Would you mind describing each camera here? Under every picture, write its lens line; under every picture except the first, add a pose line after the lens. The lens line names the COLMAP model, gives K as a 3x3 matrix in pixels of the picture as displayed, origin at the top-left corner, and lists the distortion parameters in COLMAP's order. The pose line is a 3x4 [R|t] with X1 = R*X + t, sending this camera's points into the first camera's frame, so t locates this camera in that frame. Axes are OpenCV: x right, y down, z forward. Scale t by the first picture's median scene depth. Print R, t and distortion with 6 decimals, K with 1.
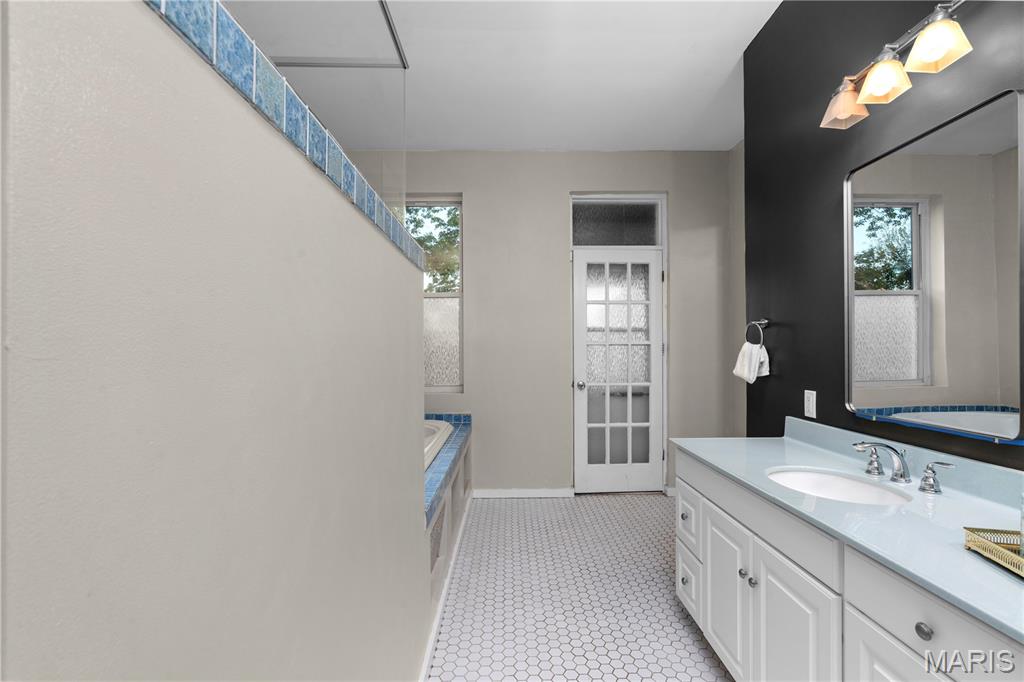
lens RADIAL K [[472.7, 0, 513.5], [0, 472.7, 345.4], [0, 0, 1]] dist [-0.005013, 0.000131]
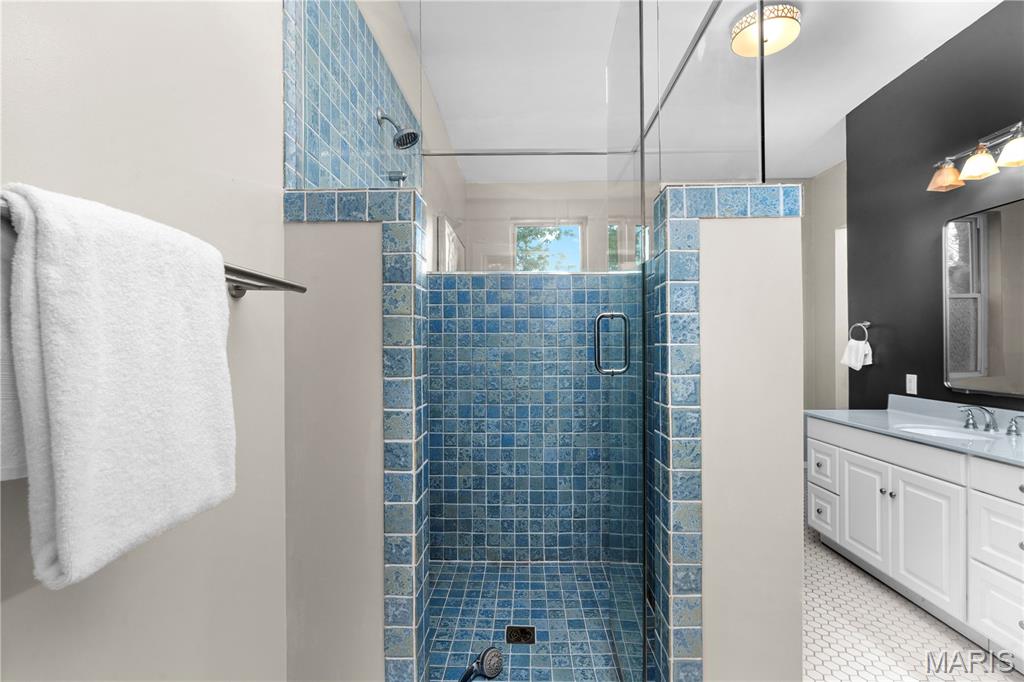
lens RADIAL K [[472.7, 0, 508.2], [0, 472.7, 345.6], [0, 0, 1]] dist [-0.005013, 0.000131]
pose [[0.998594, -0.009092, -0.052224, -0.494761], [0.009379, 0.999942, 0.005244, -0.006111], [0.052173, -0.005726, 0.998622, -0.450112]]
